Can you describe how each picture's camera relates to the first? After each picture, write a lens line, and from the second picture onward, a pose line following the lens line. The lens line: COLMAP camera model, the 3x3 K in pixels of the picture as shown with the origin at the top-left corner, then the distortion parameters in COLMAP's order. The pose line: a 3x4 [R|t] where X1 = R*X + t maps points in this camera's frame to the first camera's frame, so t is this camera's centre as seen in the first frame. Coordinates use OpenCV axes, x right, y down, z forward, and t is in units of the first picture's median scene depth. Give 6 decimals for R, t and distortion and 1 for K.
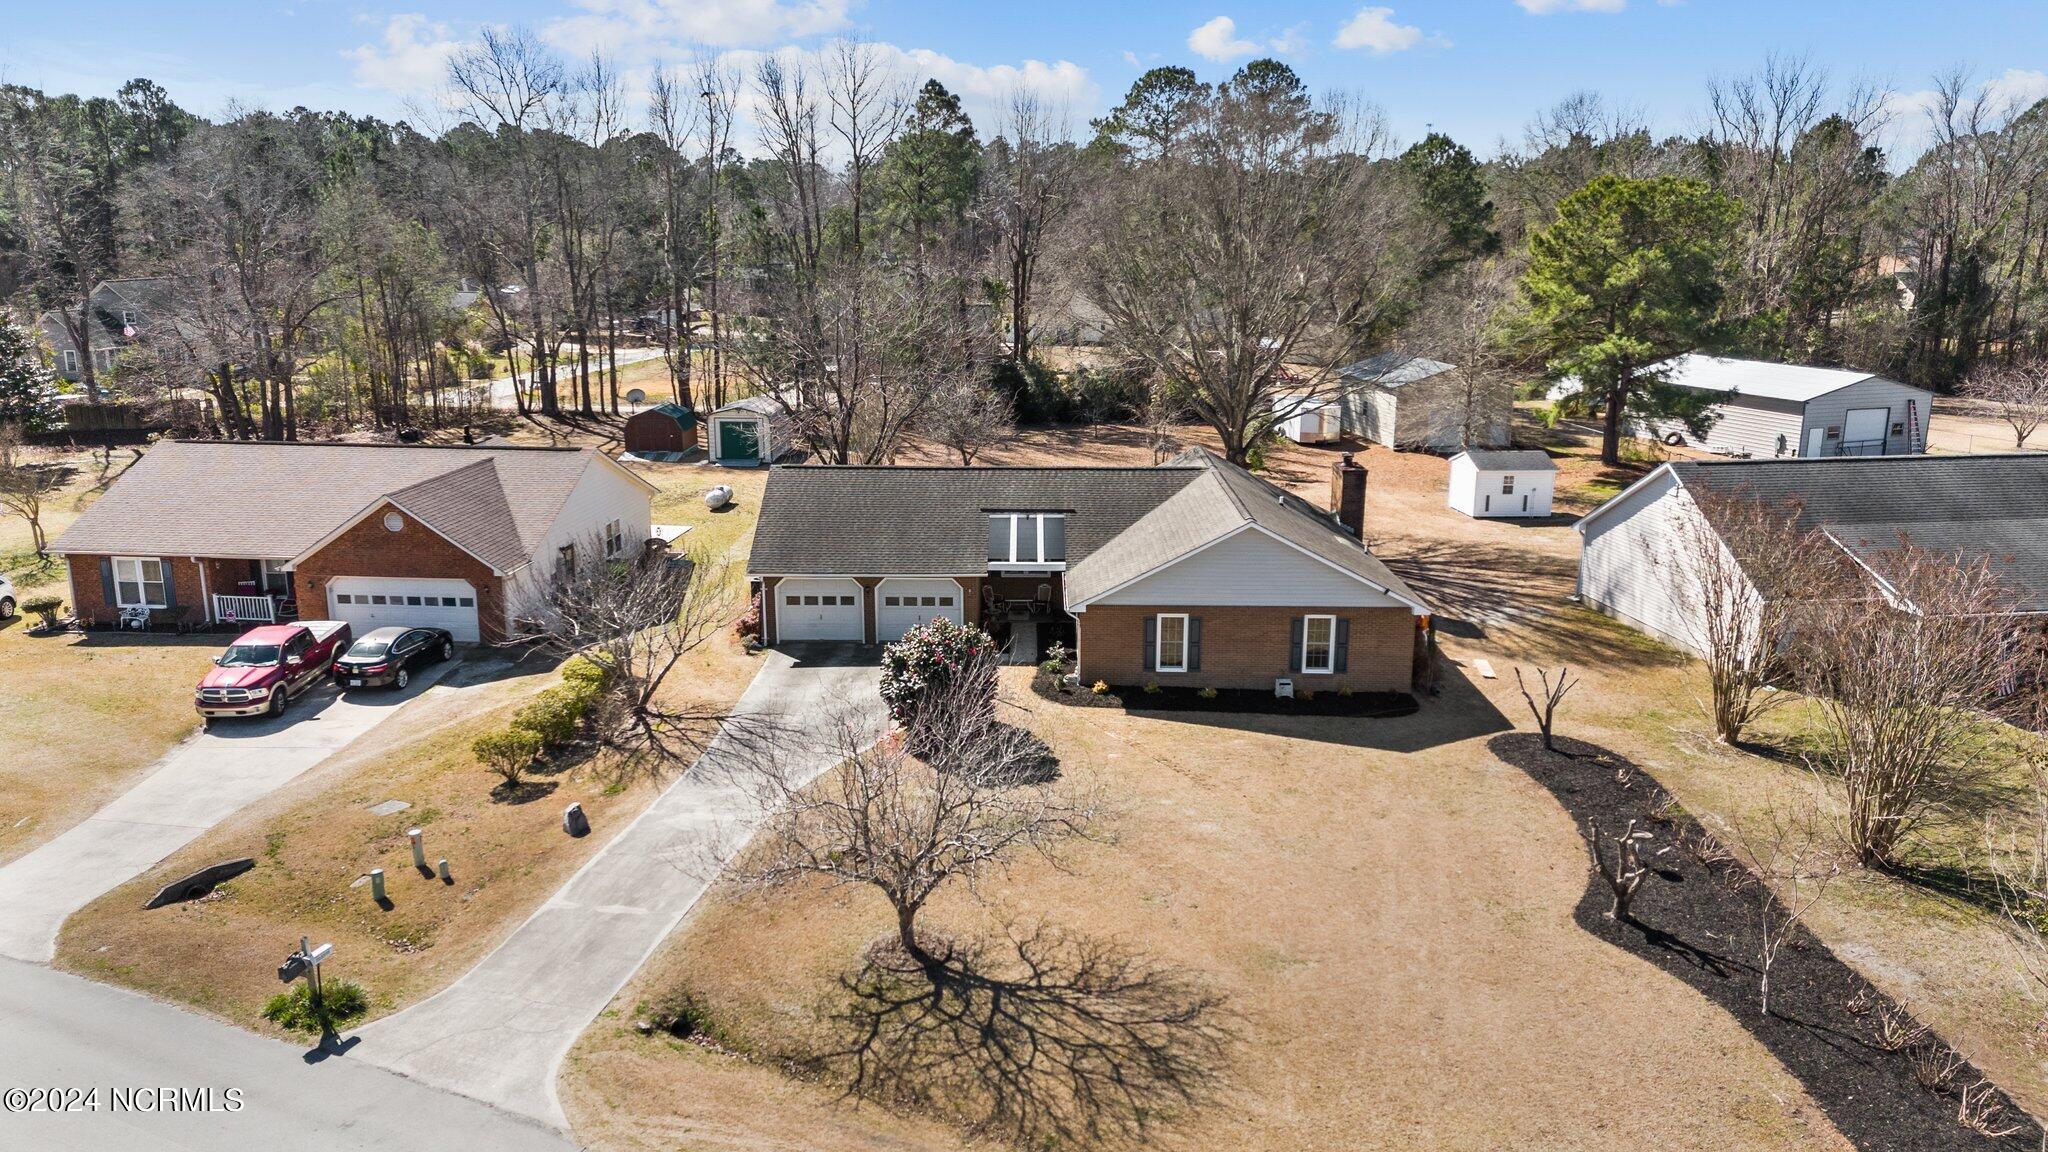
lens RADIAL K [[1516.6, 0, 1046.8], [0, 1516.6, 577.3], [0, 0, 1]] dist [0.020268, -0.007027]
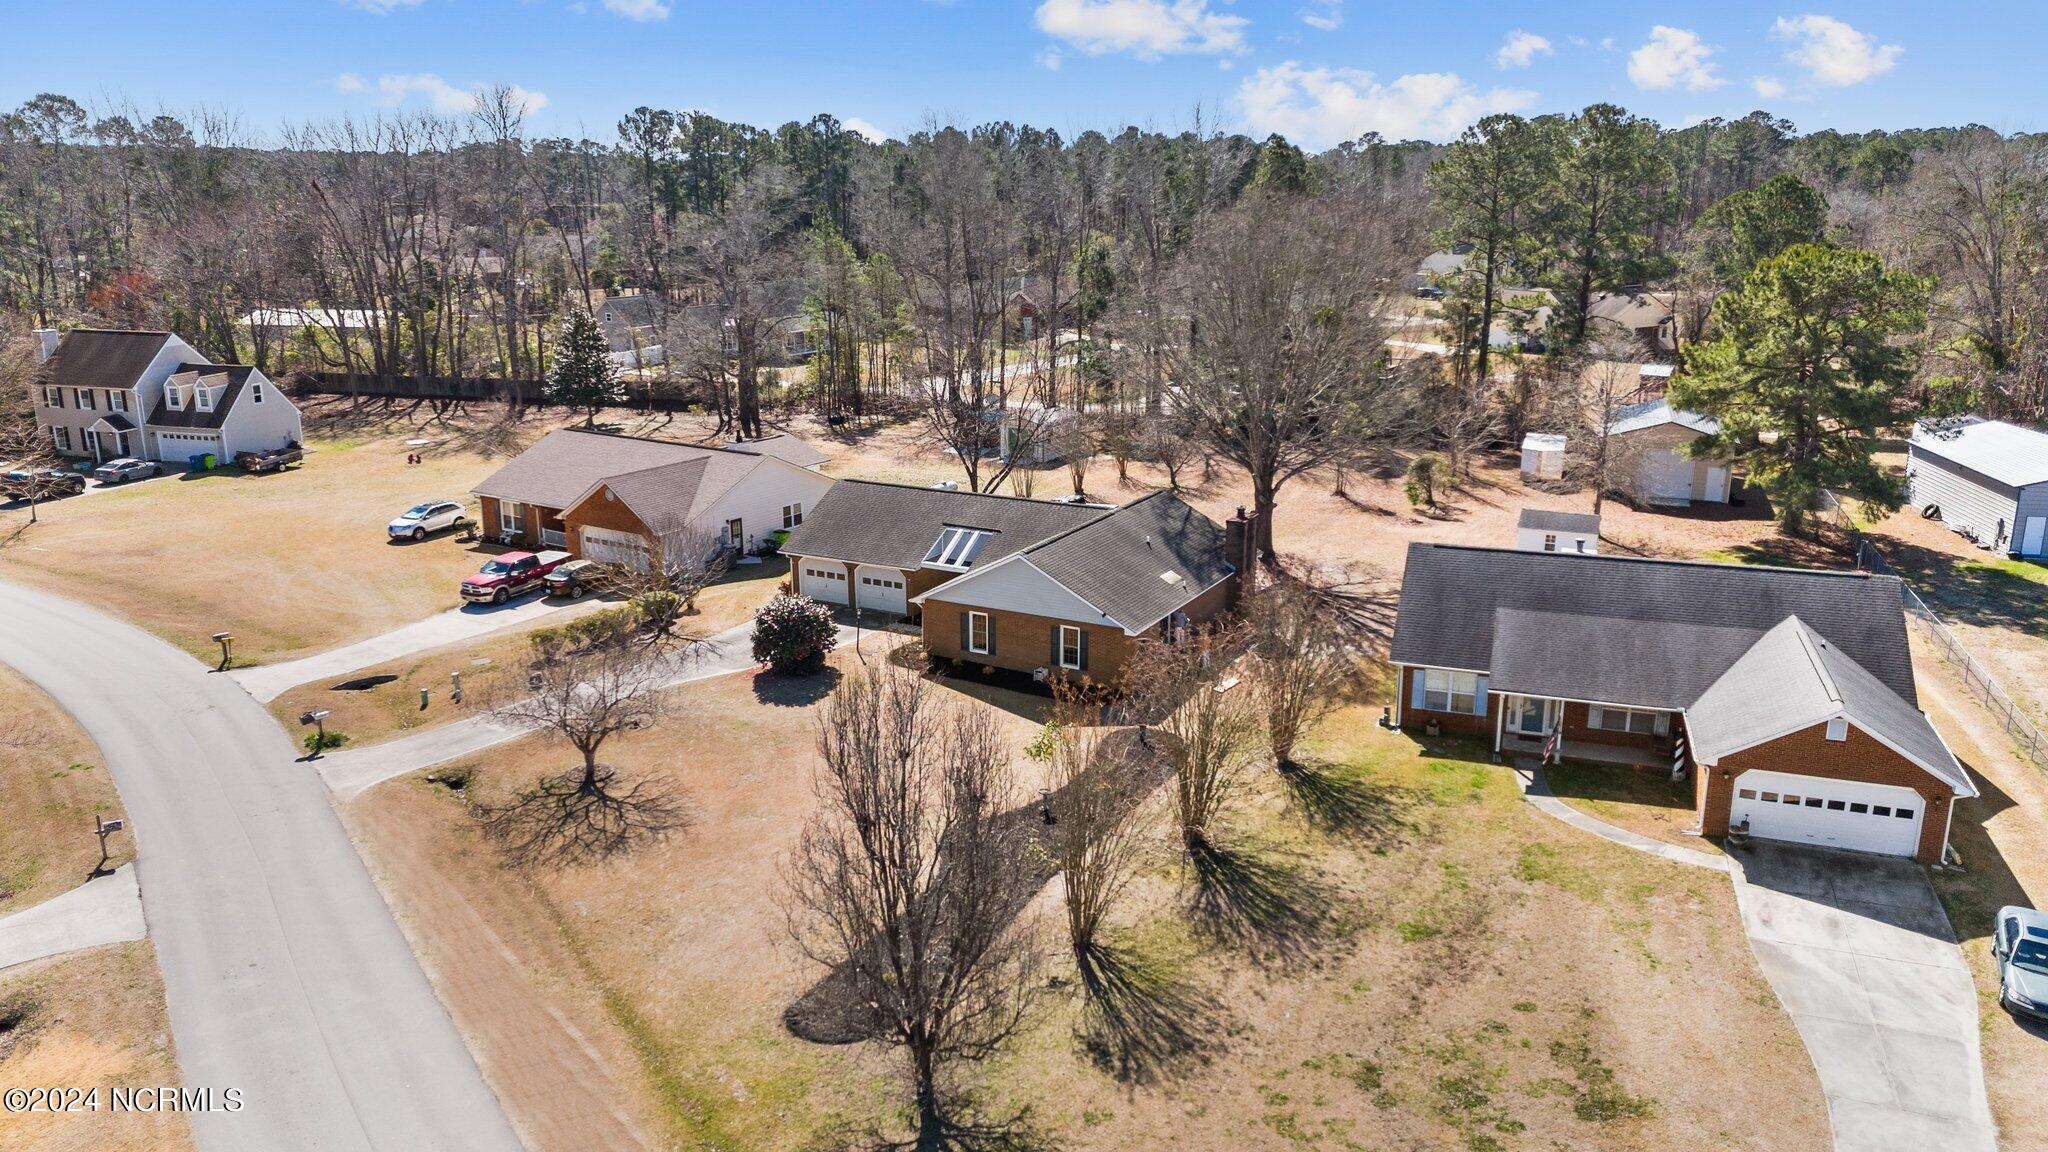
lens RADIAL K [[1516.6, 0, 1046.8], [0, 1516.6, 577.3], [0, 0, 1]] dist [0.020268, -0.007027]
pose [[0.886752, 0.116168, -0.447411, 0.773045], [-0.104477, 0.993228, 0.050819, -0.087582], [0.450284, 0.001681, 0.892884, -0.241257]]
